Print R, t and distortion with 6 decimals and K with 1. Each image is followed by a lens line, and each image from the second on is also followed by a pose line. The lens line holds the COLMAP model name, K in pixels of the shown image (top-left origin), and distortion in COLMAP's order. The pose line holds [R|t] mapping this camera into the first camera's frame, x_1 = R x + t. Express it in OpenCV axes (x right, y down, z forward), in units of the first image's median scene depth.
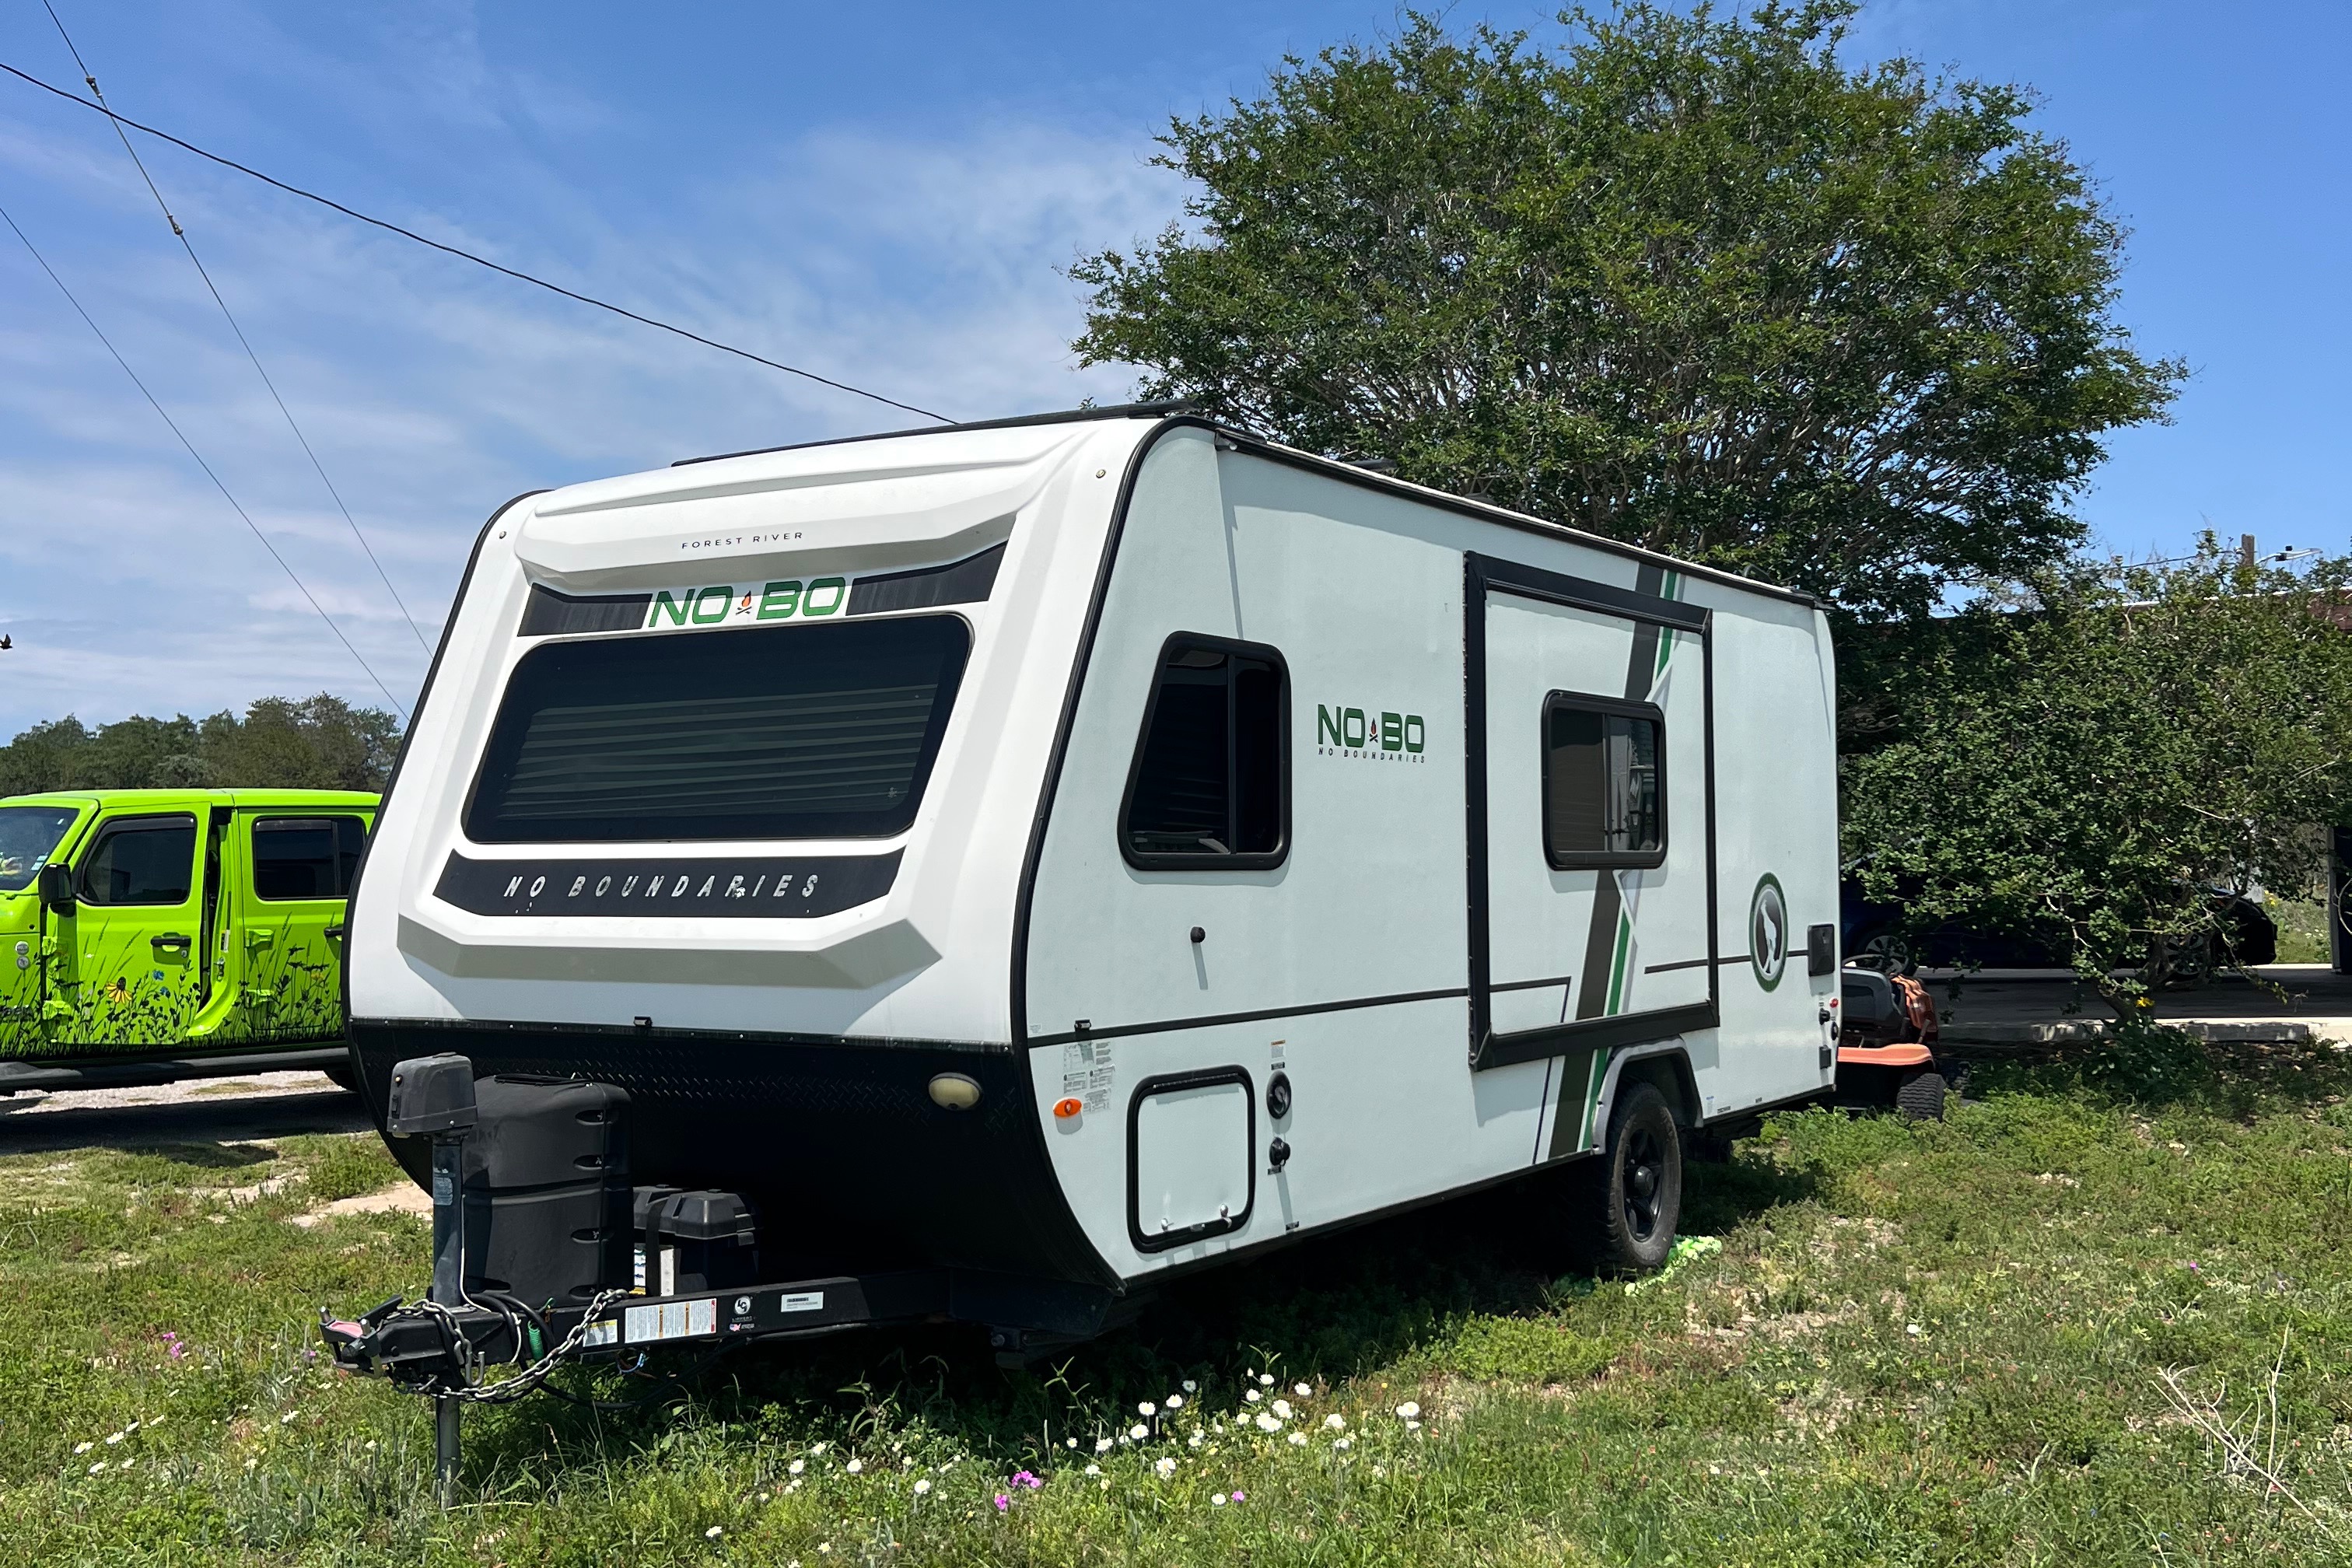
lens RADIAL K [[2360.5, 0, 1216.2], [0, 2360.5, 866.4], [0, 0, 1]] dist [0.133577, -0.286844]
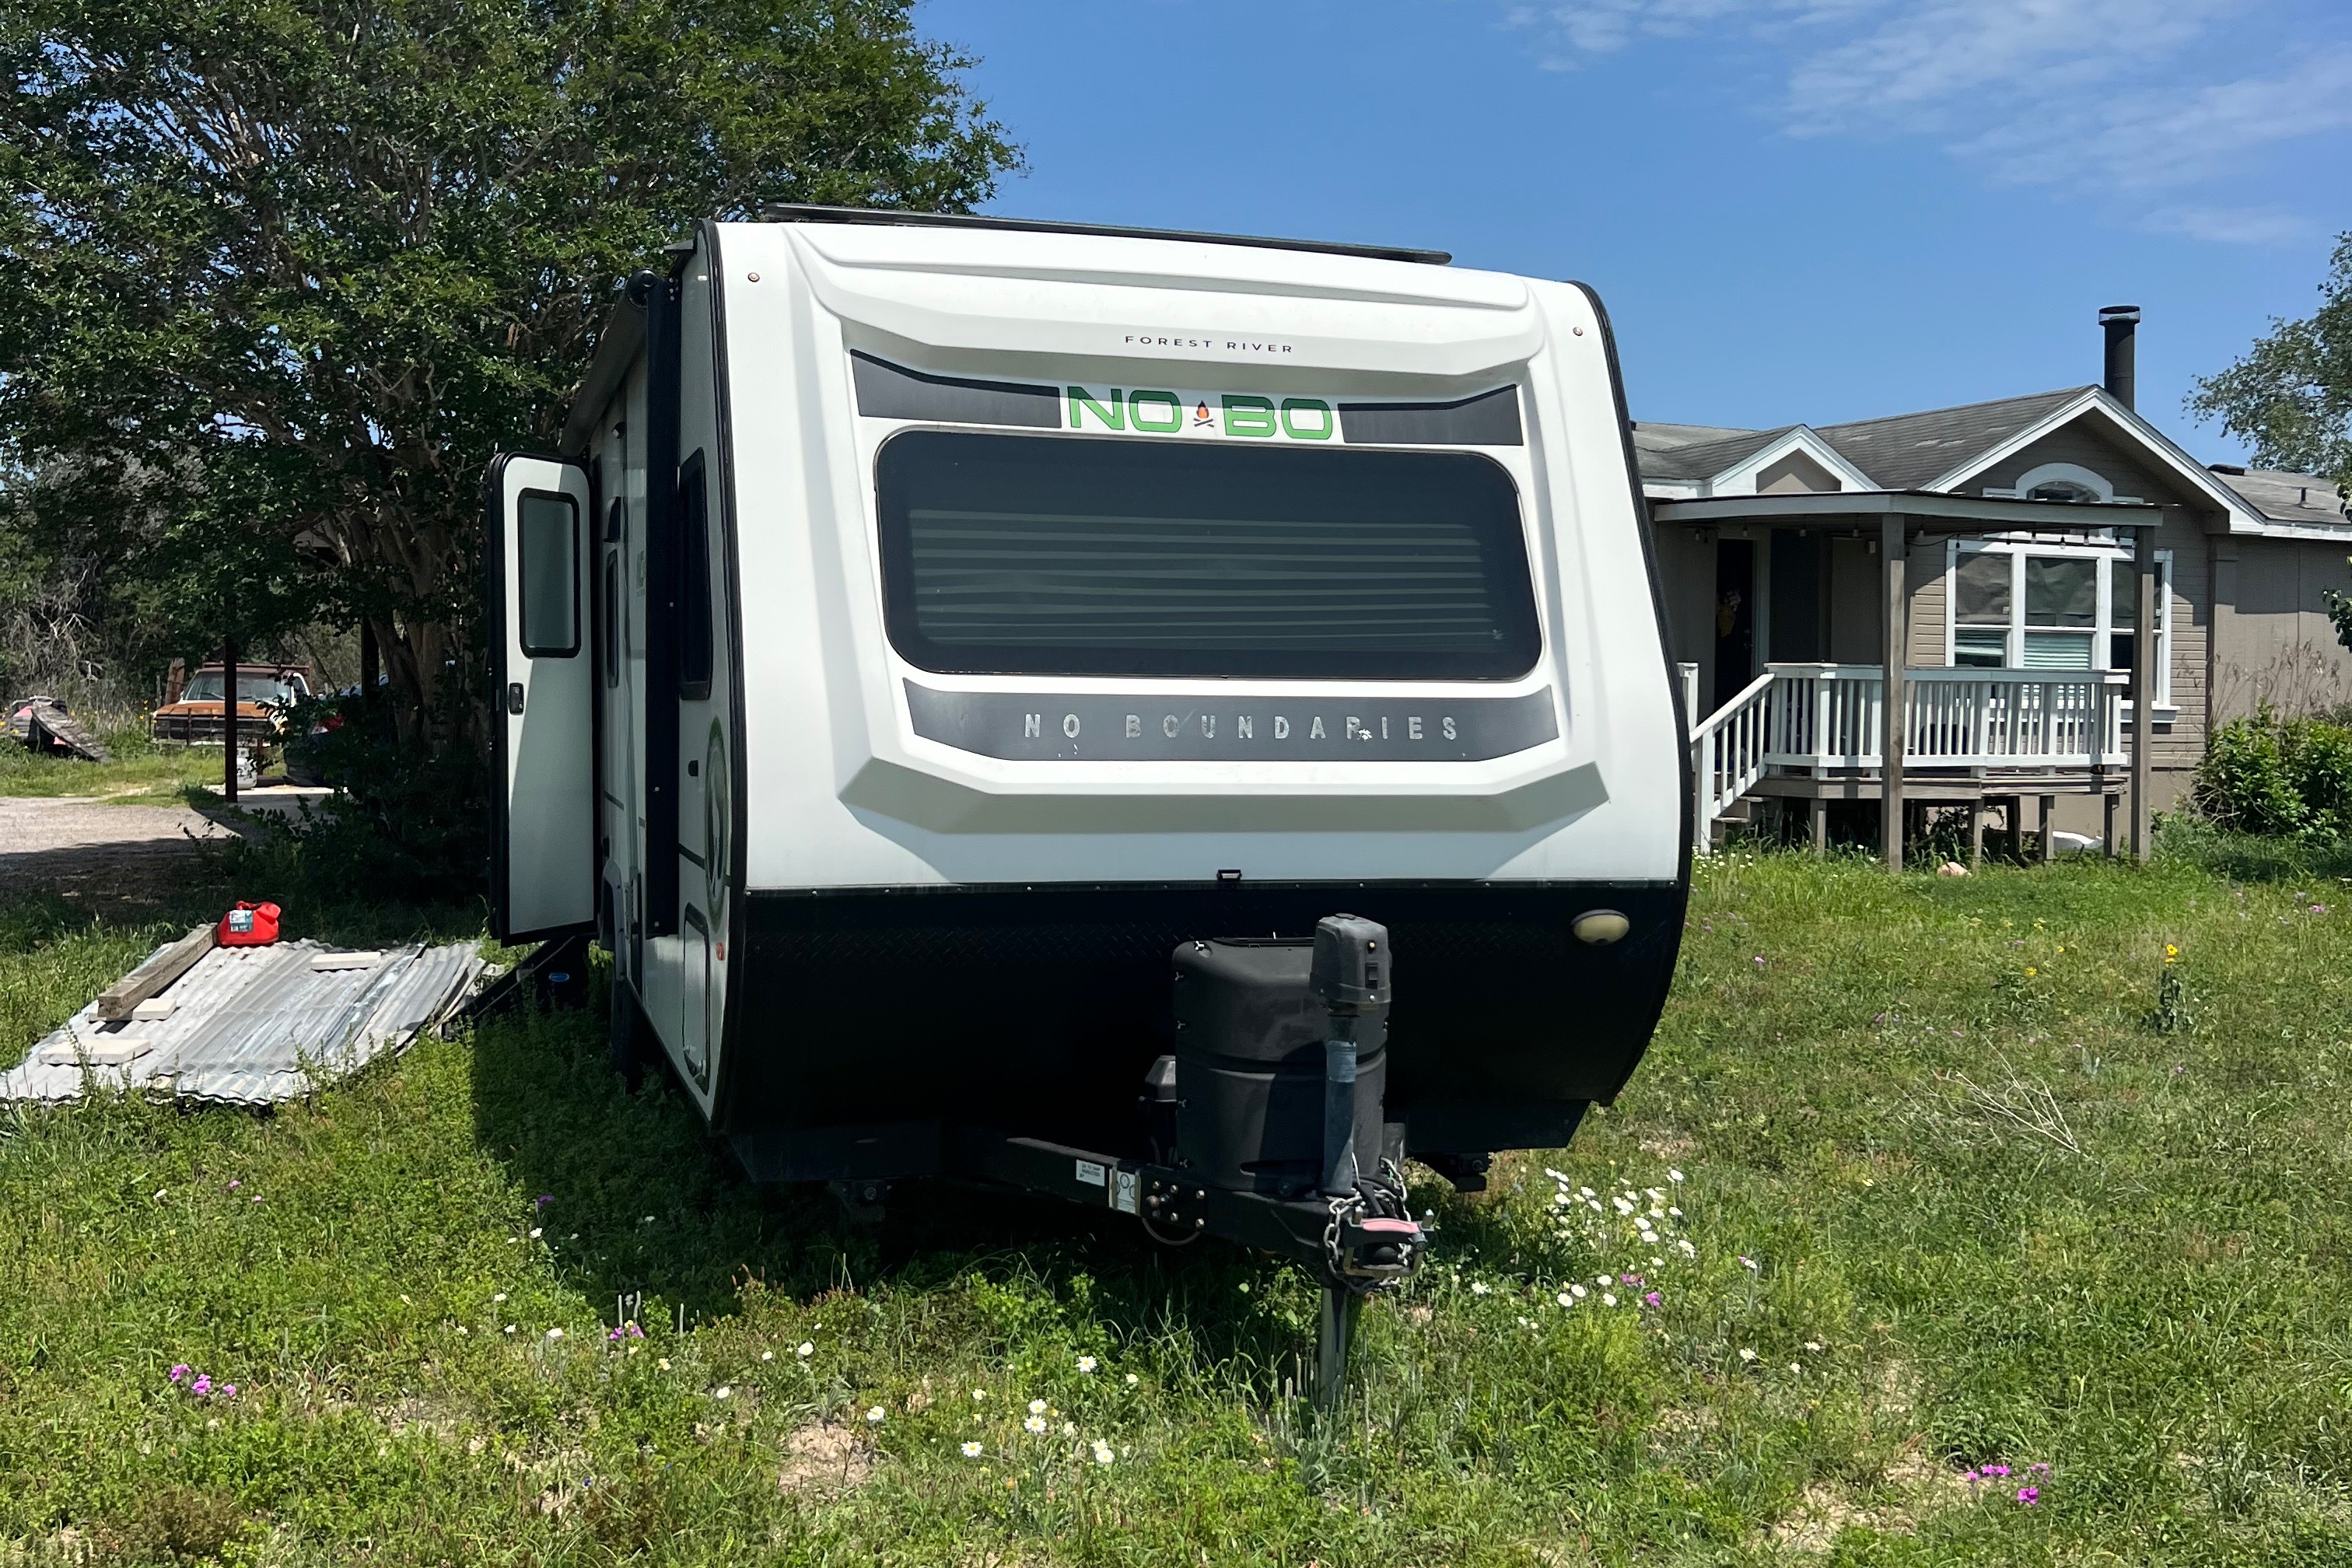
lens RADIAL K [[2360.5, 0, 1216.2], [0, 2360.5, 866.4], [0, 0, 1]] dist [0.133577, -0.286844]
pose [[0.663106, -0.040842, 0.747411, -1.003406], [-0.015025, 0.997583, 0.067843, 0.000274], [-0.748375, -0.056217, 0.660889, 0.440612]]
